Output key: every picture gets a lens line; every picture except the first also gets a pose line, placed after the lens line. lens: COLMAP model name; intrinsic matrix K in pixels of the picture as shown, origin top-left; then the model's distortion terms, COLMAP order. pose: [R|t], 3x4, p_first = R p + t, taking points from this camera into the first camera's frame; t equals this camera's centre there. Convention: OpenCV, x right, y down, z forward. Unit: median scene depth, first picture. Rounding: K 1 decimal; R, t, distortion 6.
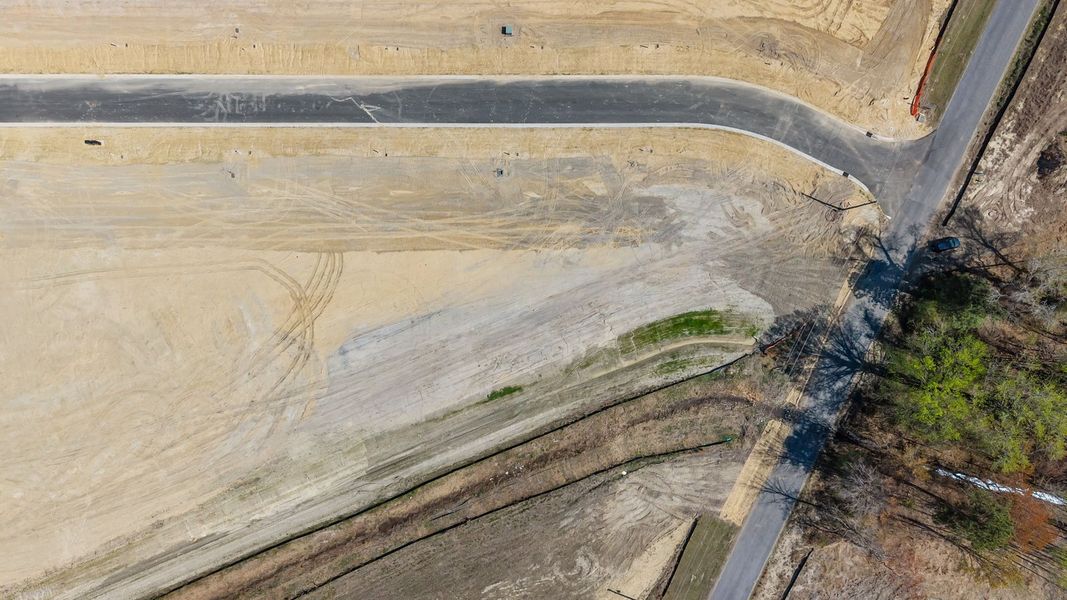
lens RADIAL K [[721.0, 0, 533.5], [0, 721.0, 300.0], [0, 0, 1]] dist [0.049771, -0.066410]
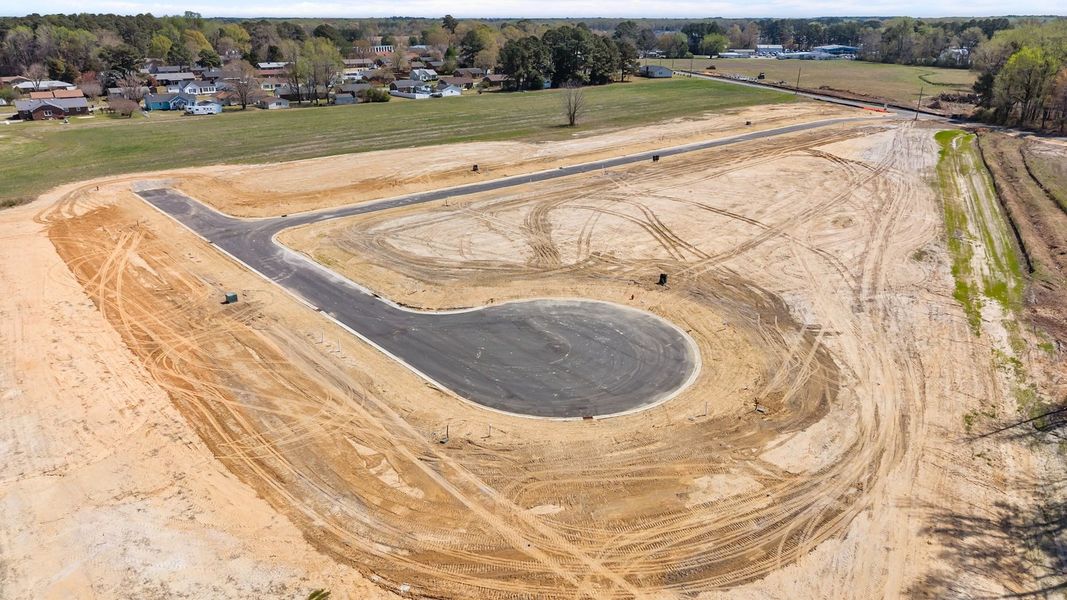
lens RADIAL K [[726.9, 0, 532.2], [0, 726.9, 273.1], [0, 0, 1]] dist [0.078124, -0.107767]
pose [[0.756698, -0.240896, 0.607764, -1.740809], [0.652850, 0.229259, -0.721961, 0.756903], [0.034582, 0.943085, 0.330749, 0.686201]]
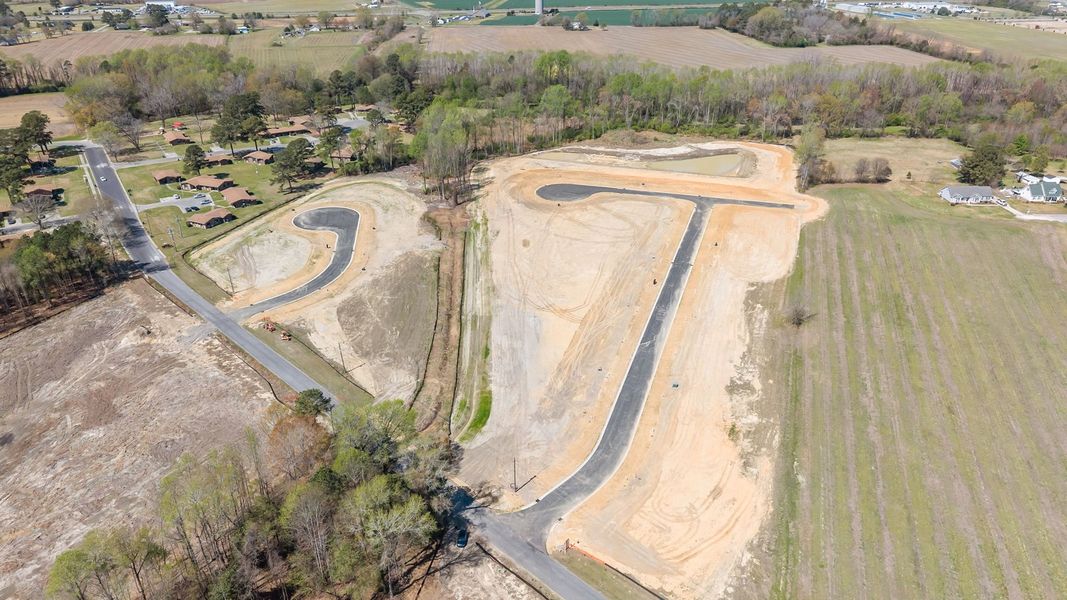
lens RADIAL K [[704.0, 0, 535.3], [0, 704.0, 317.3], [0, 0, 1]] dist [0.038729, -0.050776]
pose [[-0.324451, 0.435534, -0.839668, 1.418351], [-0.945517, -0.174683, 0.274744, -0.479381], [-0.027015, 0.883061, 0.468480, 0.049764]]
